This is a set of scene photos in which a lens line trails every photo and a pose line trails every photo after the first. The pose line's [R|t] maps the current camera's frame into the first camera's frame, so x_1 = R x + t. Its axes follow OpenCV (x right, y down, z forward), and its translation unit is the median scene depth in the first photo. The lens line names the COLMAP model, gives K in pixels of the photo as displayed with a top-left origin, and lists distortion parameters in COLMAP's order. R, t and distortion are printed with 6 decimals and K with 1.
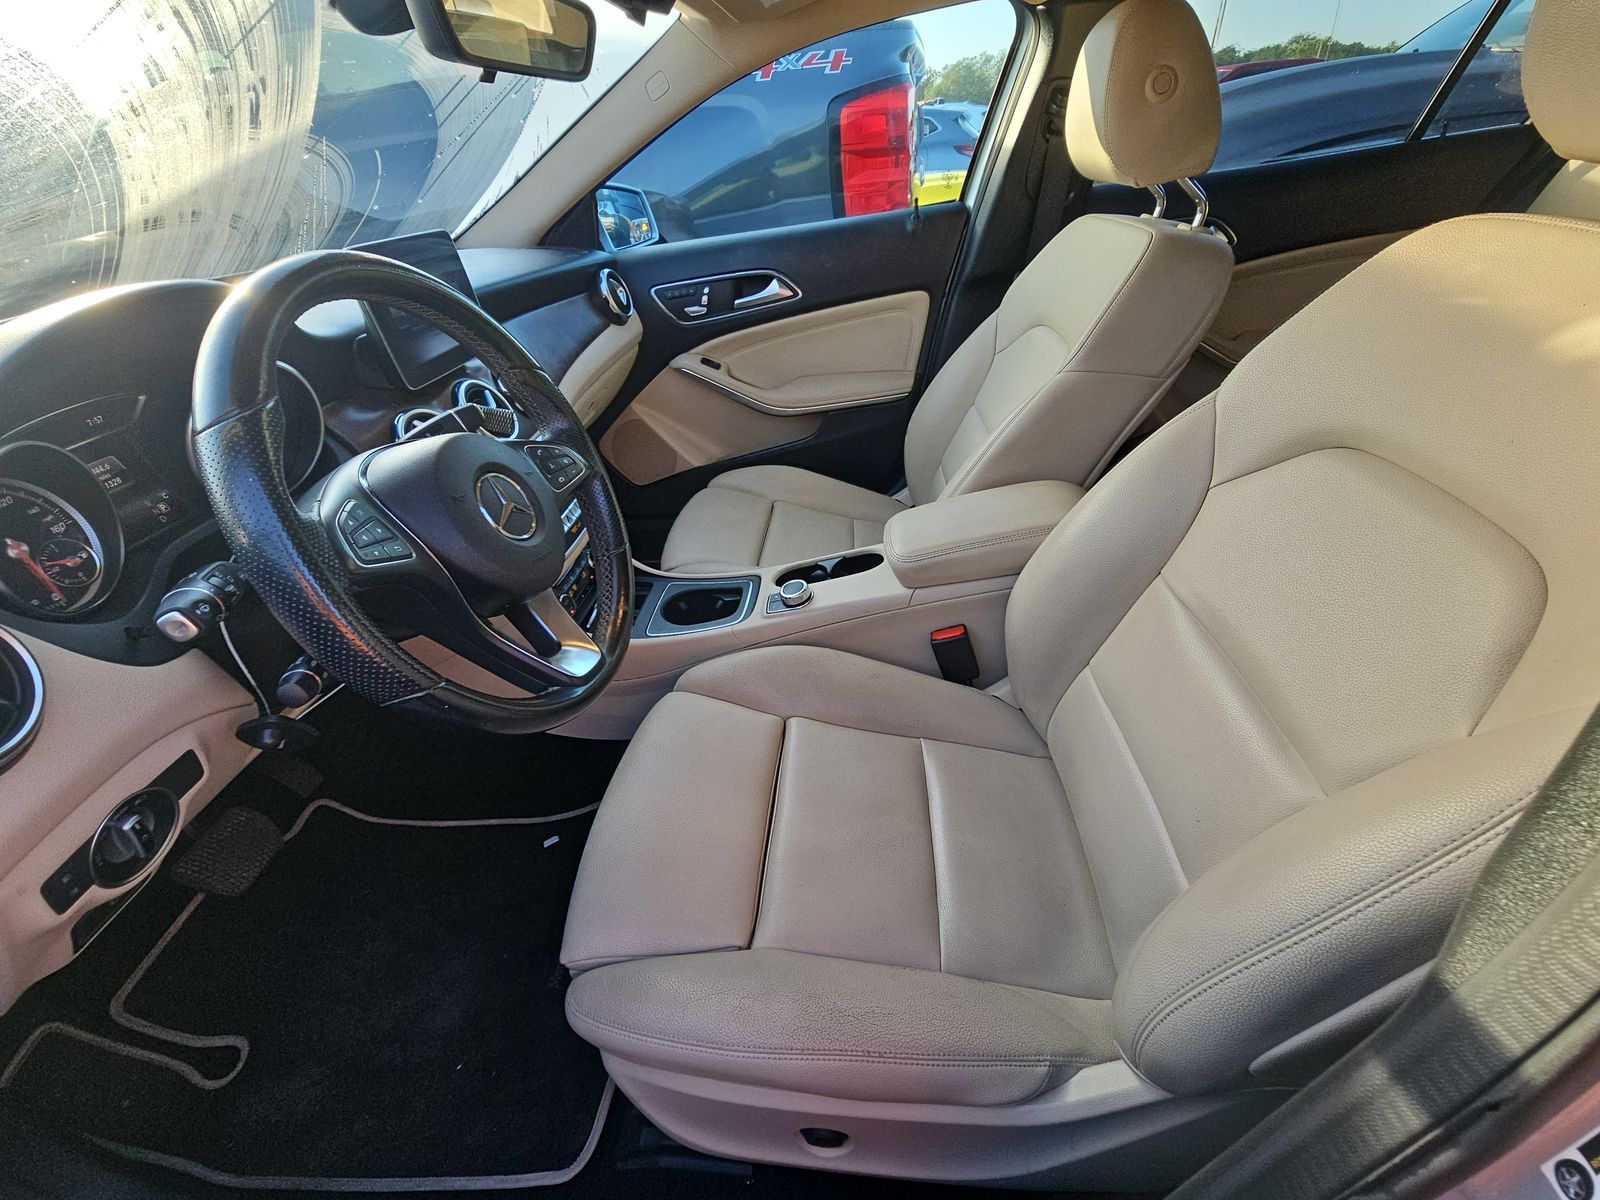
lens RADIAL K [[652.6, 0, 811.7], [0, 652.6, 605.0], [0, 0, 1]] dist [-0.002355, -0.000827]
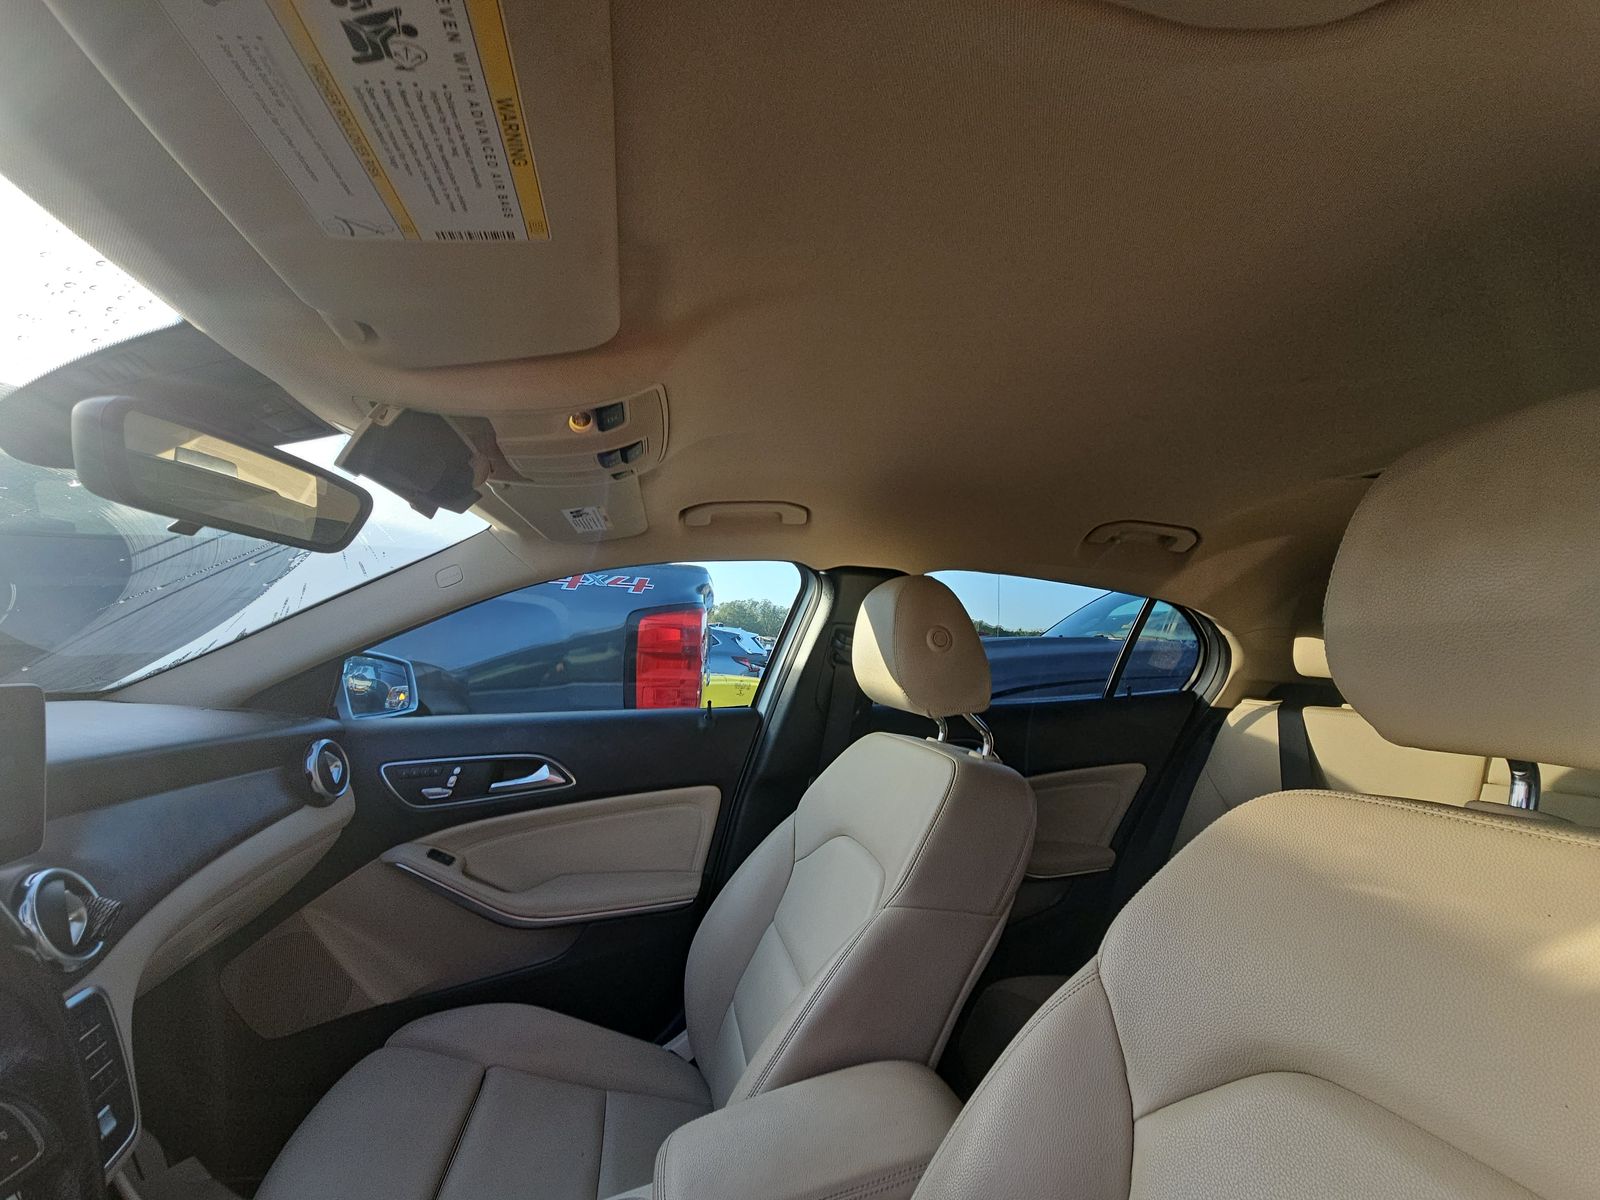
lens RADIAL K [[652.6, 0, 811.7], [0, 652.6, 605.0], [0, 0, 1]] dist [-0.002355, -0.000827]
pose [[0.948403, 0.136069, 0.286386, 0.001625], [0.076391, 0.778568, -0.622894, -0.092691], [-0.307728, 0.612631, 0.728002, 0.121260]]
